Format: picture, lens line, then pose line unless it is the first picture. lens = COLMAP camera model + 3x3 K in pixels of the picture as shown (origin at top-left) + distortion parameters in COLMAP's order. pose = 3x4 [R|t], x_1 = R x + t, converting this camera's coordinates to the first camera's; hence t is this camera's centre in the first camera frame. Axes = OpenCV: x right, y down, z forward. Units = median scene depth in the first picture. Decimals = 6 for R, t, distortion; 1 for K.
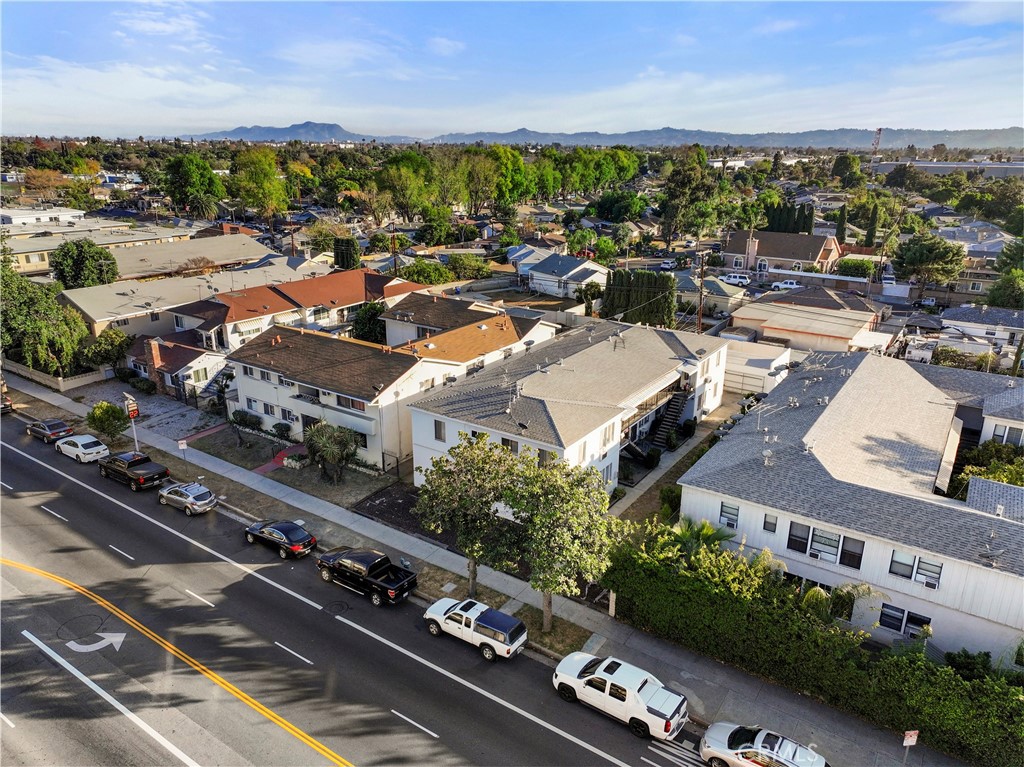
lens RADIAL K [[722.1, 0, 512.0], [0, 722.1, 383.5], [0, 0, 1]] dist [0.005924, 0.003782]
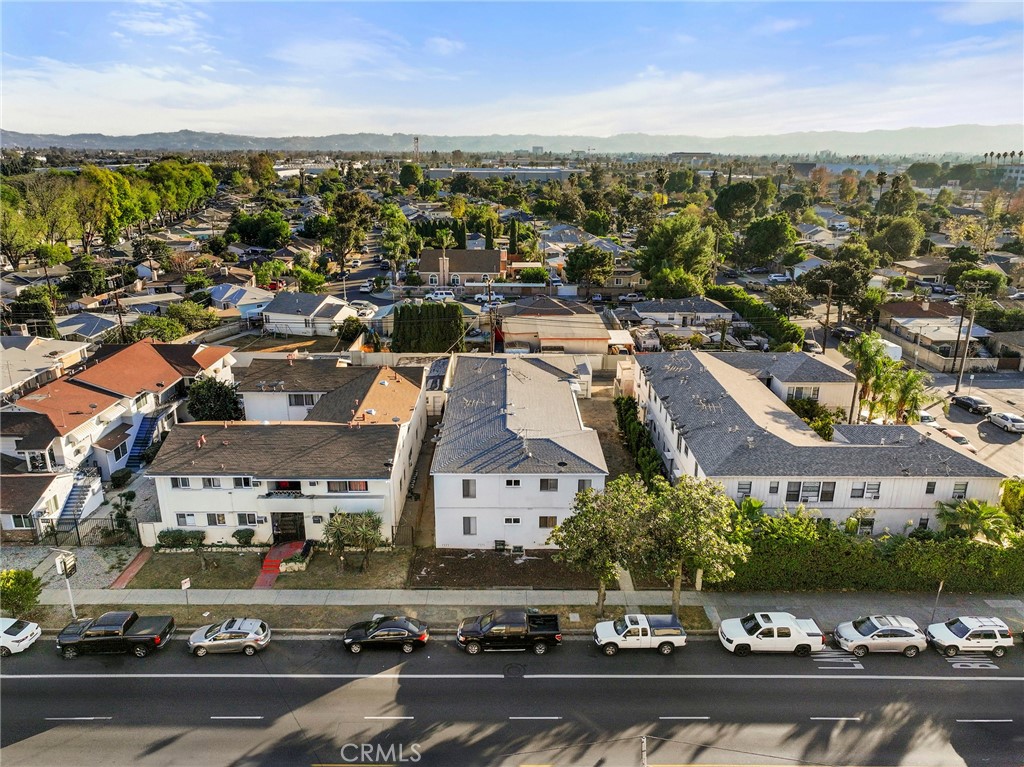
lens RADIAL K [[728.4, 0, 518.0], [0, 728.4, 383.8], [0, 0, 1]] dist [0.005562, -0.001204]
pose [[0.818651, -0.179527, 0.545510, -0.544692], [0.182552, 0.981964, 0.049207, -0.113986], [-0.544505, 0.059301, 0.836658, 0.052021]]
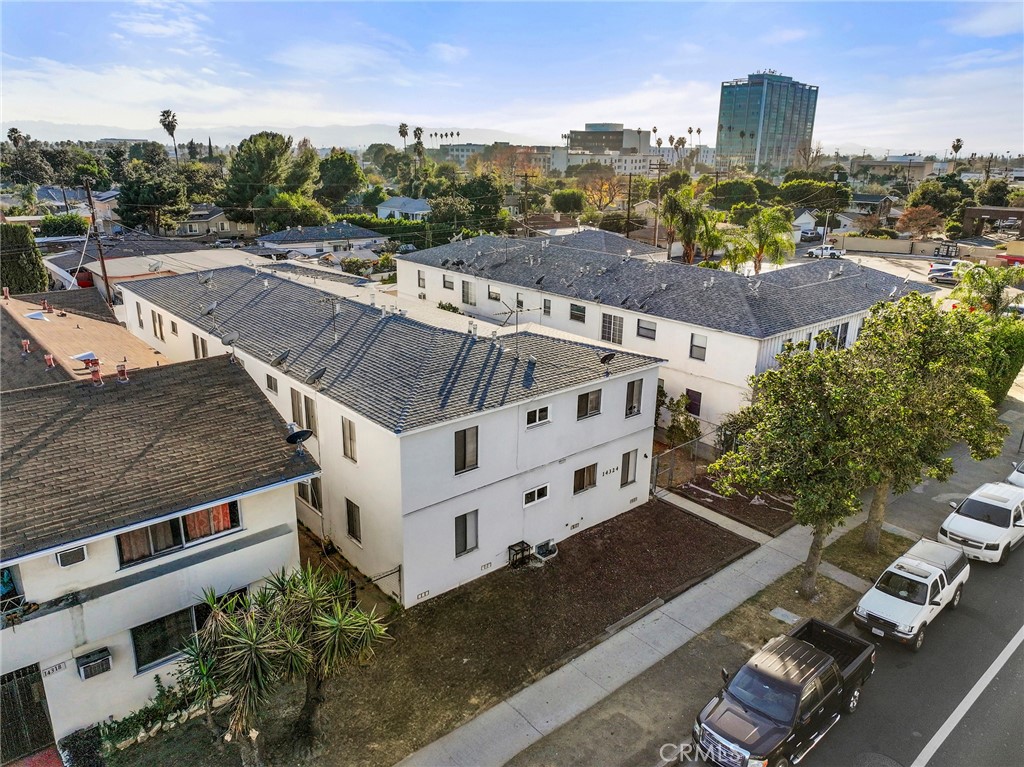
lens RADIAL K [[728.4, 0, 518.0], [0, 728.4, 383.8], [0, 0, 1]] dist [0.005562, -0.001204]
pose [[0.245950, -0.298308, 0.922237, -0.475186], [0.294408, 0.929503, 0.222143, -0.065093], [-0.923489, 0.216878, 0.316436, 0.737135]]
